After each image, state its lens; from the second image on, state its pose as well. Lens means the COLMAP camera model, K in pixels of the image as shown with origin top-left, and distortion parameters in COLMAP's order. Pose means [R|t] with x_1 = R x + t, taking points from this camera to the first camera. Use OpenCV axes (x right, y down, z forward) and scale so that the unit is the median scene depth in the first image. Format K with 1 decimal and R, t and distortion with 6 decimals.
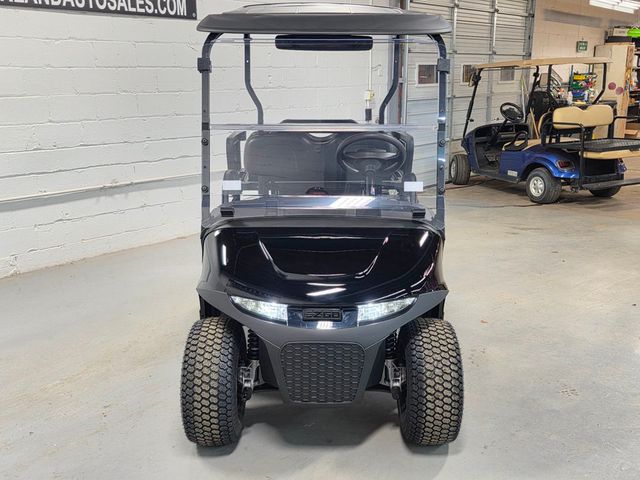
lens RADIAL K [[689.0, 0, 320.0], [0, 689.0, 240.0], [0, 0, 1]] dist [0.052491, -0.030814]
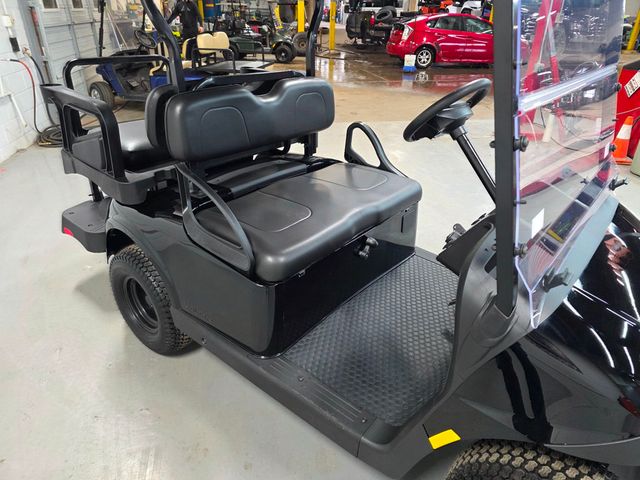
lens RADIAL K [[429.5, 0, 324.7], [0, 429.5, 242.9], [0, 0, 1]] dist [0.031700, -0.029099]
pose [[0.630804, -0.345344, 0.694855, -0.454923], [0.150794, 0.932986, 0.326802, -0.196215], [-0.761149, -0.101368, 0.640607, 0.942439]]
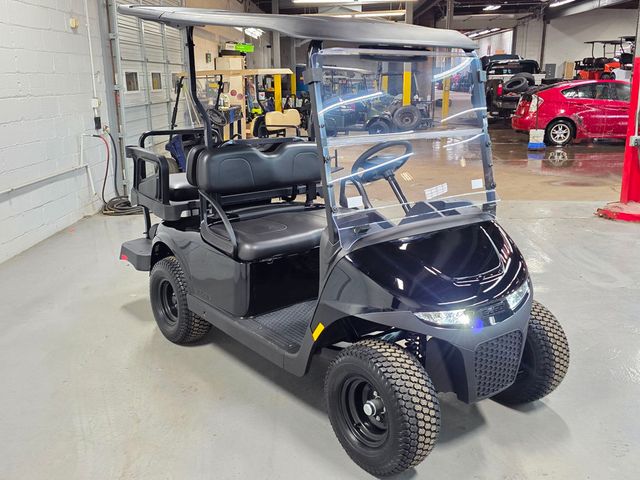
lens RADIAL K [[621.1, 0, 333.1], [0, 621.1, 238.7], [0, 0, 1]] dist [0.081243, -0.136966]
pose [[0.772297, -0.150911, 0.617077, -0.716526], [0.142532, 0.987772, 0.063182, -0.092219], [-0.619066, 0.039158, 0.784362, 0.350962]]
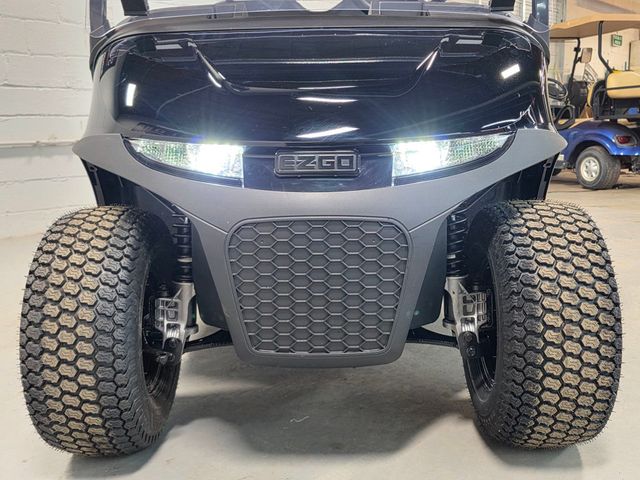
lens RADIAL K [[708.7, 0, 322.2], [0, 708.7, 240.2], [0, 0, 1]] dist [0.016605, 0.009379]
pose [[0.999789, -0.017383, -0.010975, 0.011011], [0.016575, 0.997417, -0.069886, 0.180730], [0.012162, 0.069689, 0.997495, 0.483798]]
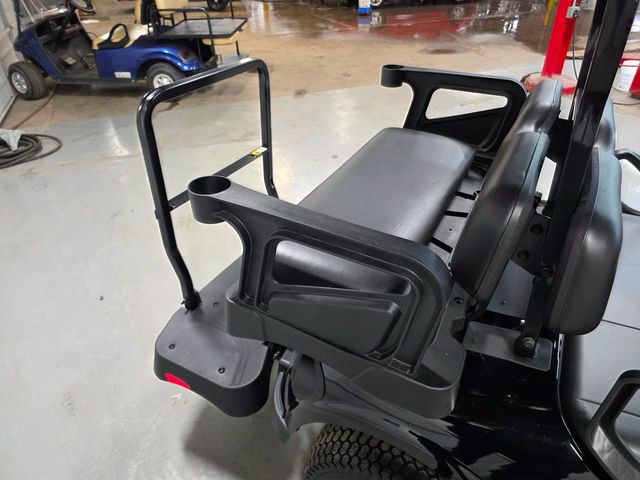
lens RADIAL K [[453.1, 0, 321.7], [0, 453.1, 237.7], [0, 0, 1]] dist [-0.001330, -0.003025]
pose [[0.477795, -0.476742, 0.737855, -0.408172], [0.206413, 0.877341, 0.433205, -0.344634], [-0.853877, -0.054681, 0.517595, 1.425152]]
